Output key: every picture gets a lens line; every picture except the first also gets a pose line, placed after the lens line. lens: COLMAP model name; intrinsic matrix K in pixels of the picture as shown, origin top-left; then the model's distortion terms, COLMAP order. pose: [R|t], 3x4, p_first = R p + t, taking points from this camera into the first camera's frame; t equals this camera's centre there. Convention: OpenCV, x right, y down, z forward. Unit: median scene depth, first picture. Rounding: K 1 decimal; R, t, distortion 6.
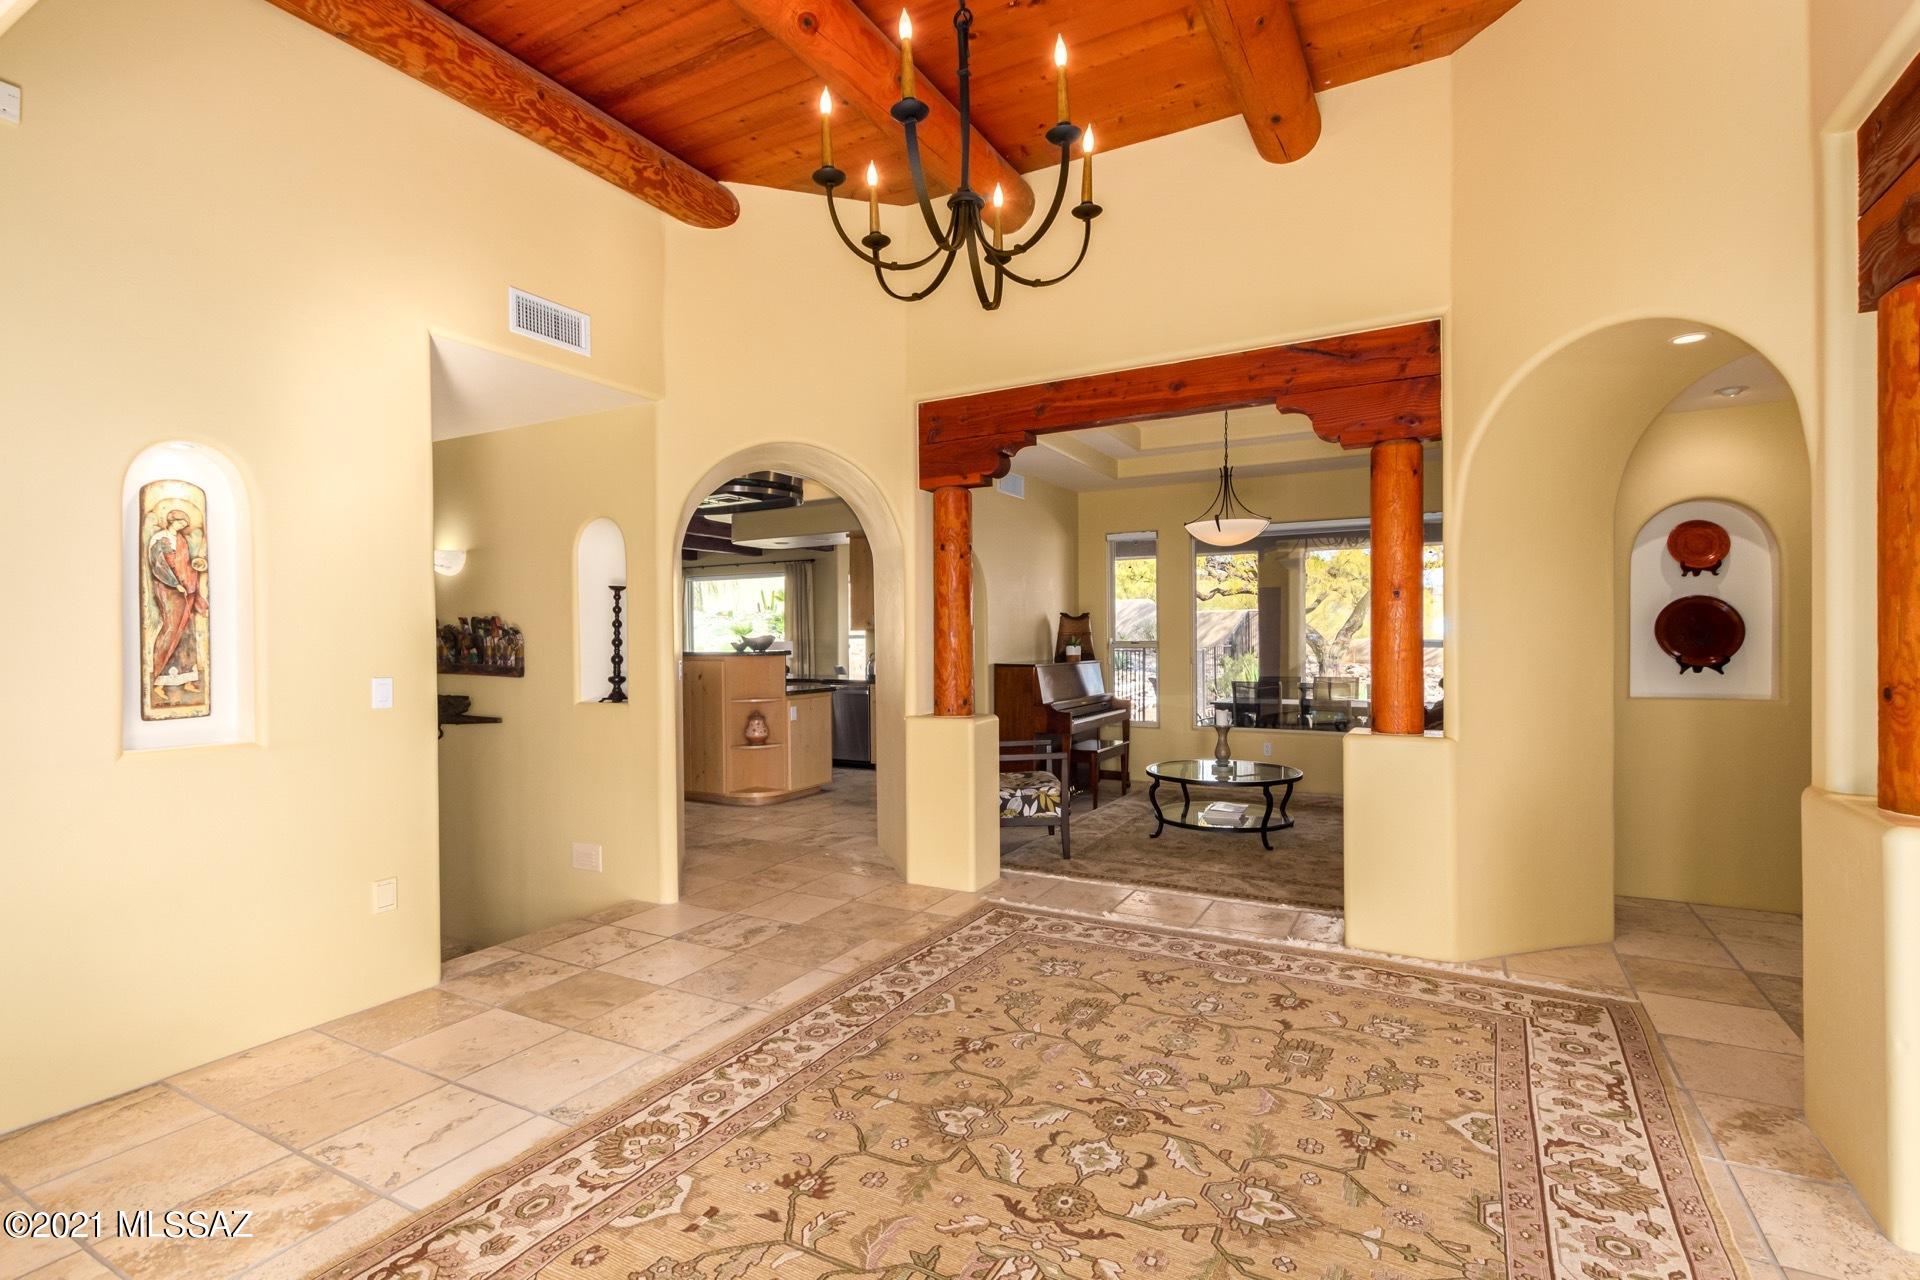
lens RADIAL K [[918.0, 0, 960.0], [0, 918.0, 640.0], [0, 0, 1]] dist [0.002134, 0.000253]
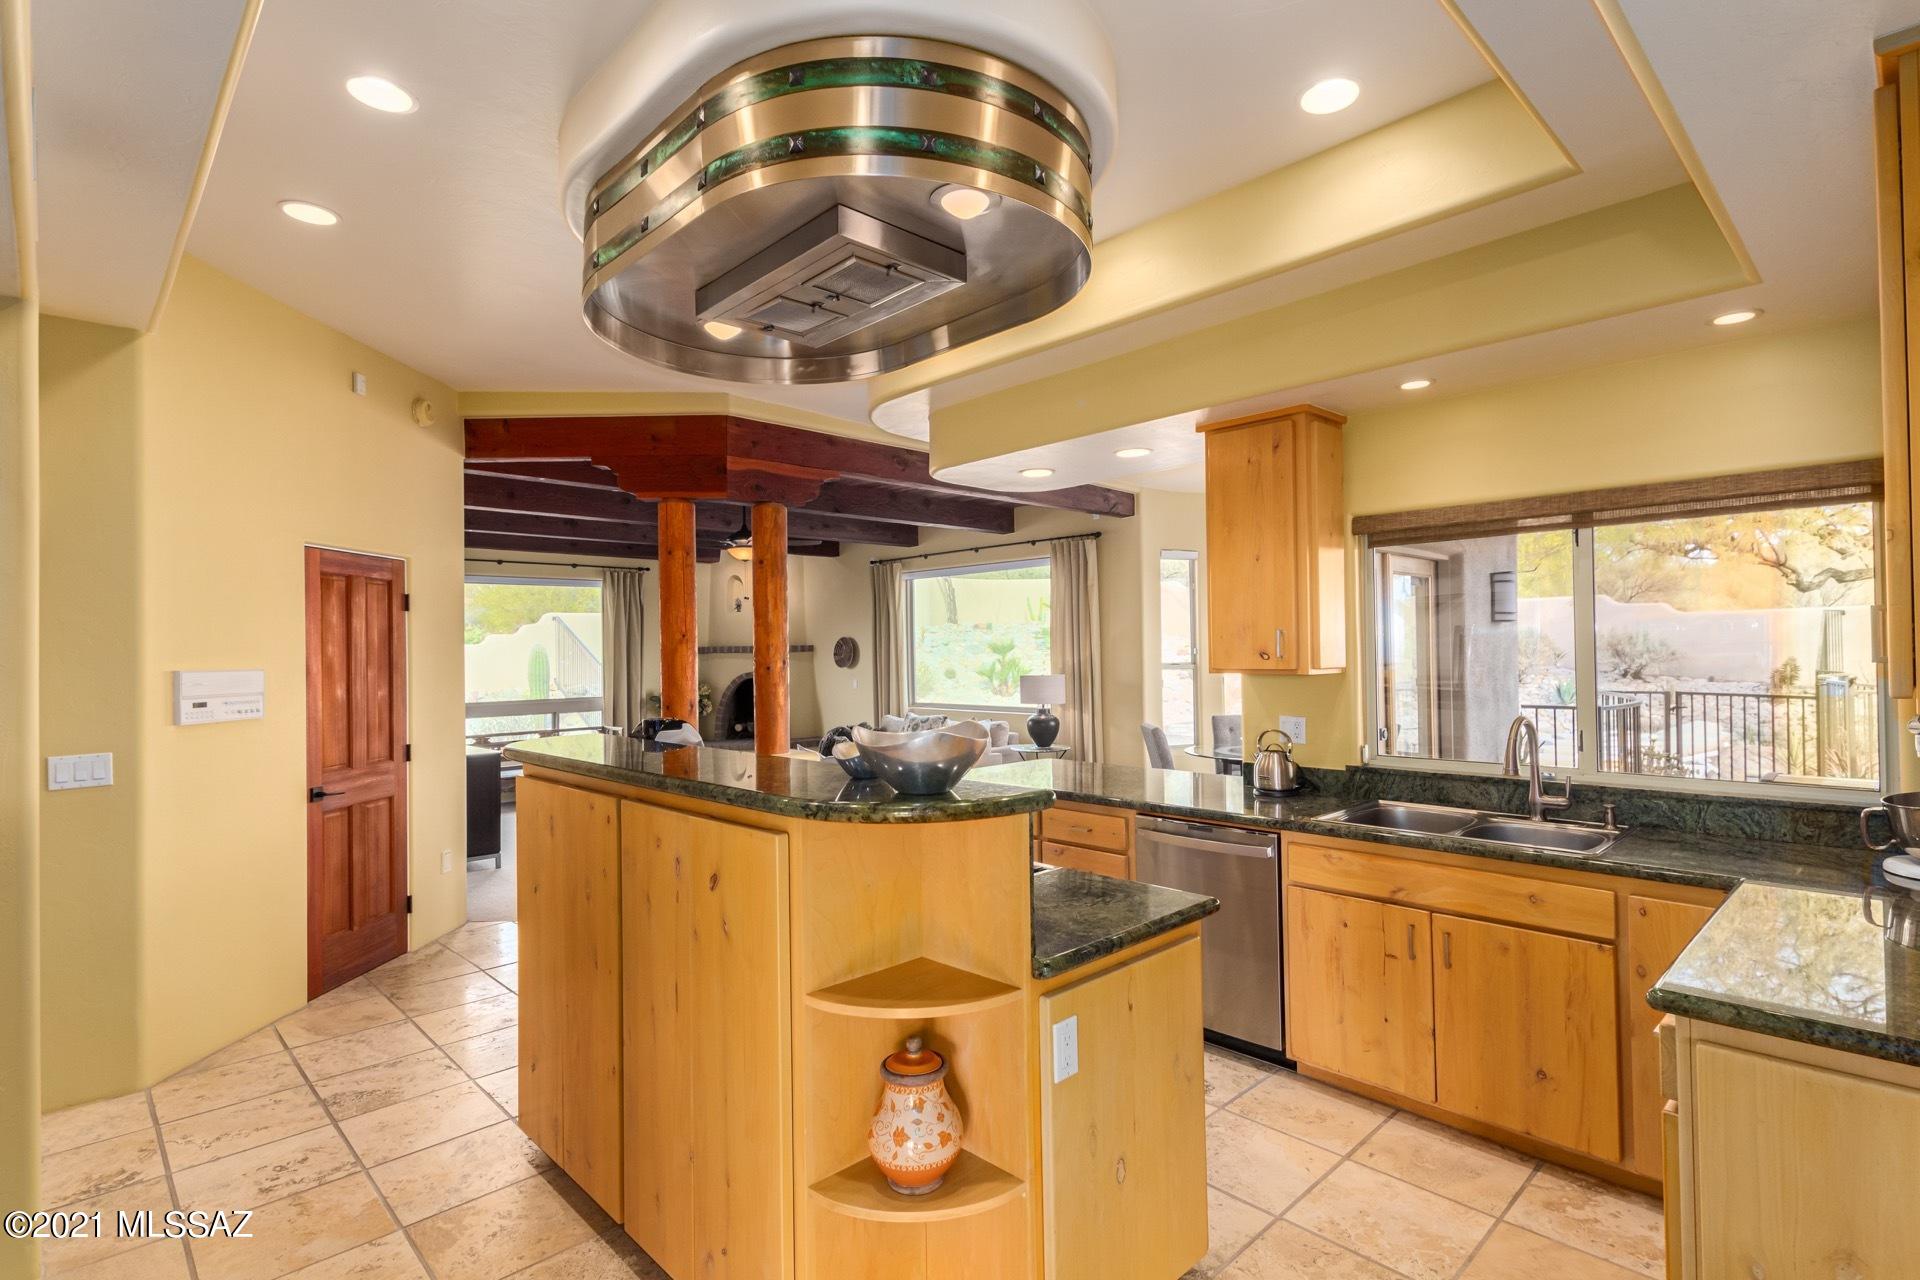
lens RADIAL K [[918.0, 0, 960.0], [0, 918.0, 640.0], [0, 0, 1]] dist [0.002134, 0.000253]
pose [[0.956890, -0.010571, -0.290259, -0.075598], [0.007498, 0.999903, -0.011695, -0.014019], [0.290355, 0.009015, 0.956877, 0.420368]]
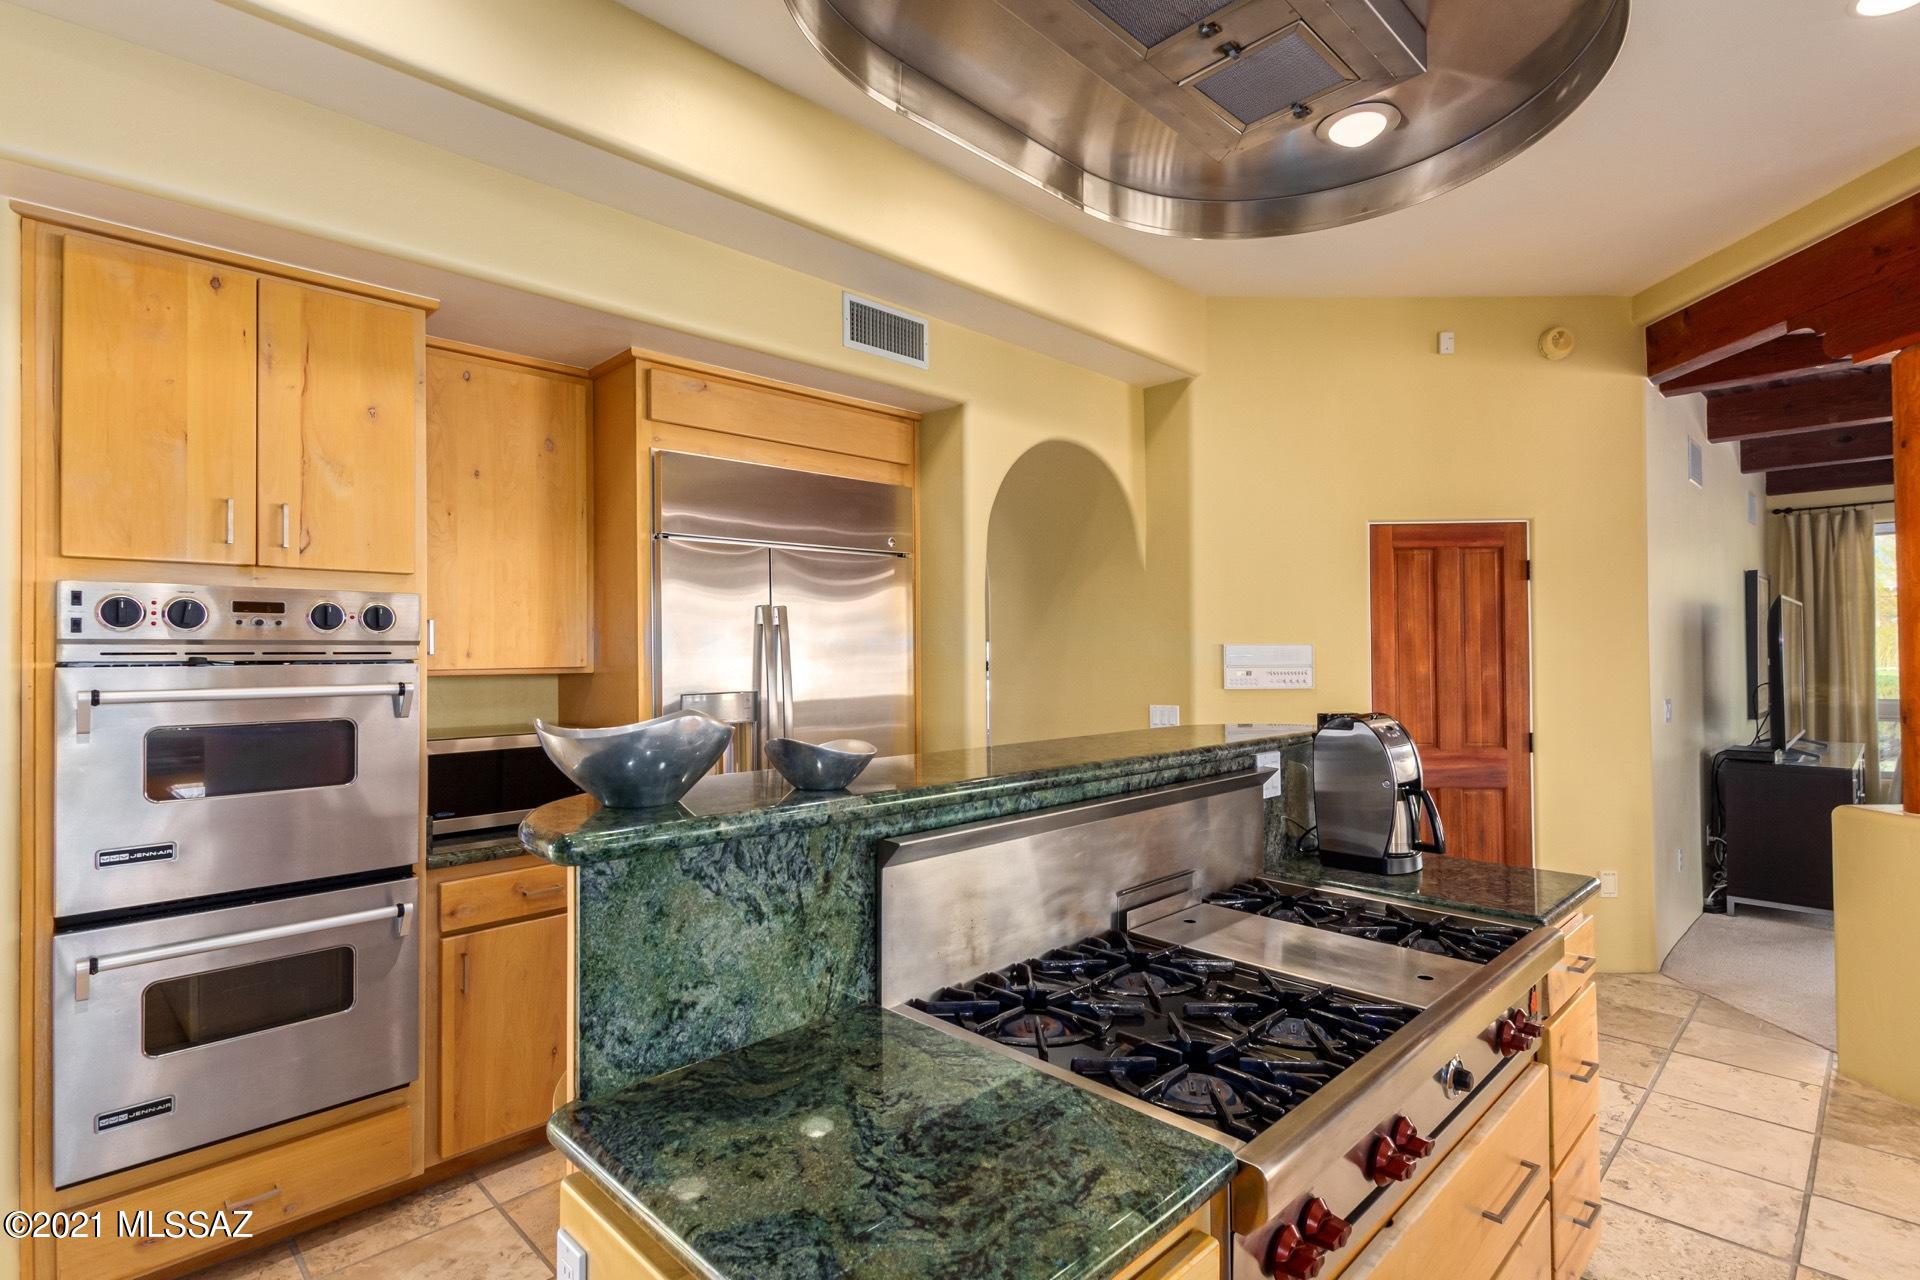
lens RADIAL K [[918.0, 0, 960.0], [0, 918.0, 640.0], [0, 0, 1]] dist [0.002134, 0.000253]
pose [[-0.269229, 0.002202, -0.963074, -0.035113], [0.009005, 0.999959, -0.000231, -0.012403], [0.963034, -0.008735, -0.269238, 0.590174]]
